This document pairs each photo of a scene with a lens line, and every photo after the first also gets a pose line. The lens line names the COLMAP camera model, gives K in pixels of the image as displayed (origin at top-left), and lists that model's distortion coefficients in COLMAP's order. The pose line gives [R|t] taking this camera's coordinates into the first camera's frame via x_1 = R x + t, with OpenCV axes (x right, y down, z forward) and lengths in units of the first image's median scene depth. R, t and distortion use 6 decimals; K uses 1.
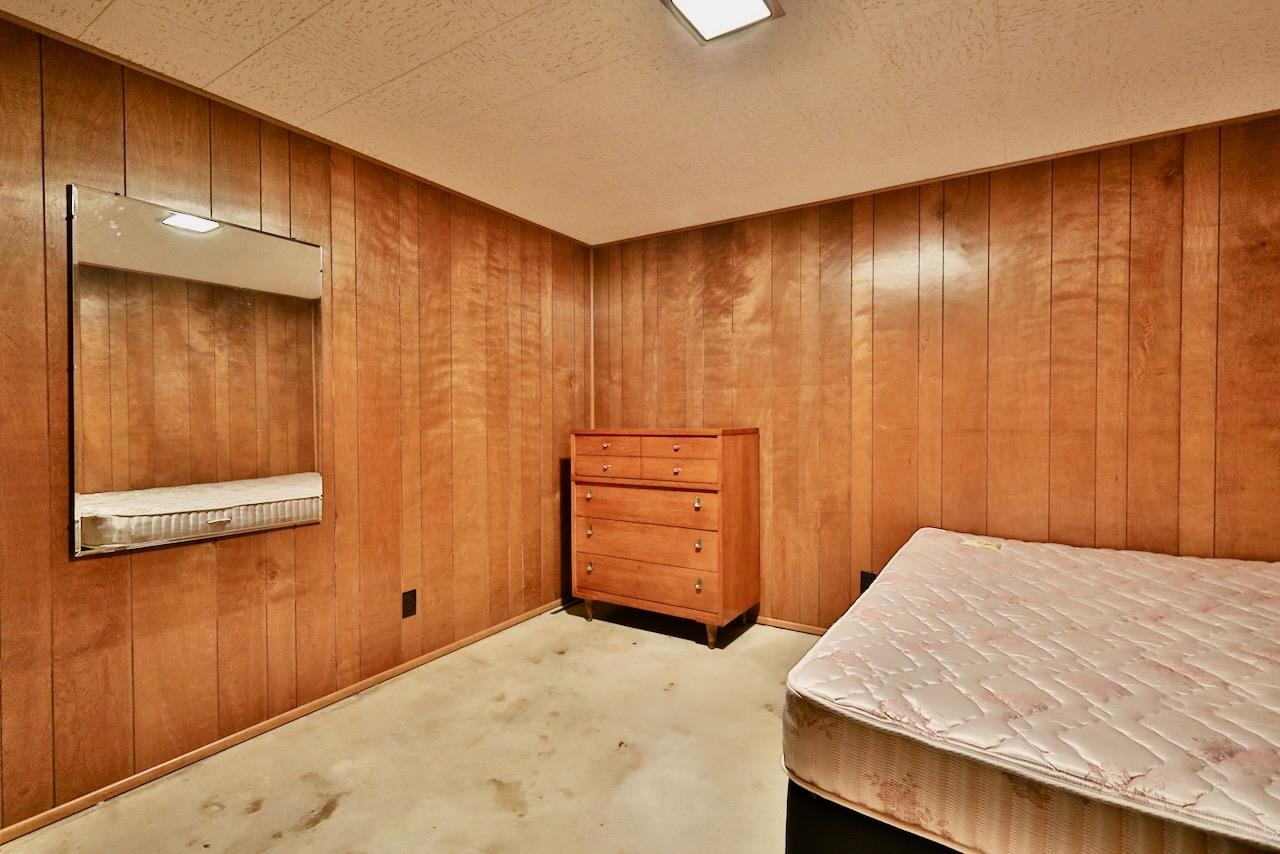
lens RADIAL K [[587.2, 0, 640.3], [0, 587.2, 429.9], [0, 0, 1]] dist [0.001219, 0.000425]
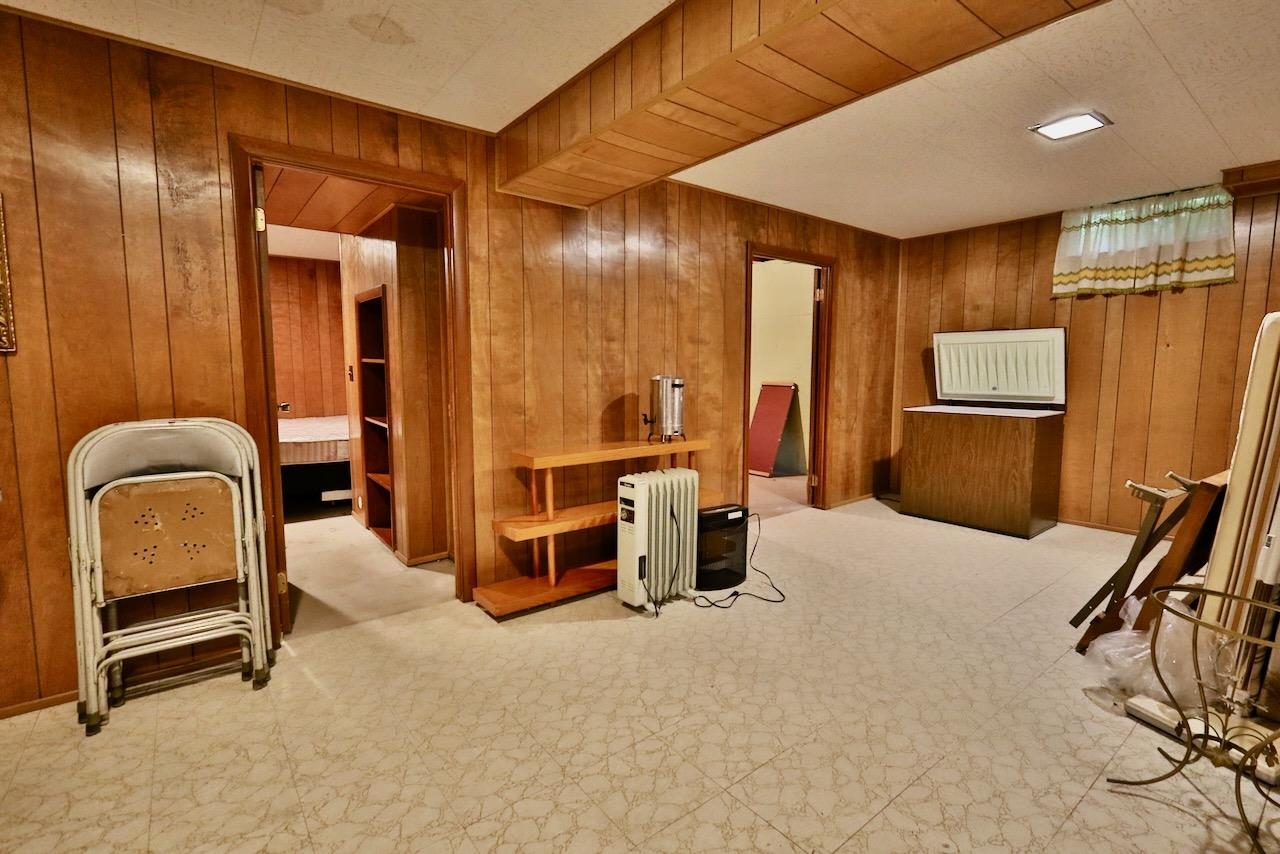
lens RADIAL K [[587.2, 0, 643.0], [0, 587.2, 423.7], [0, 0, 1]] dist [0.001219, 0.000425]
pose [[0.327717, -0.092930, 0.940194, -1.132984], [0.020370, 0.995614, 0.091308, 0.021699], [-0.944556, -0.010771, 0.328173, -1.256456]]
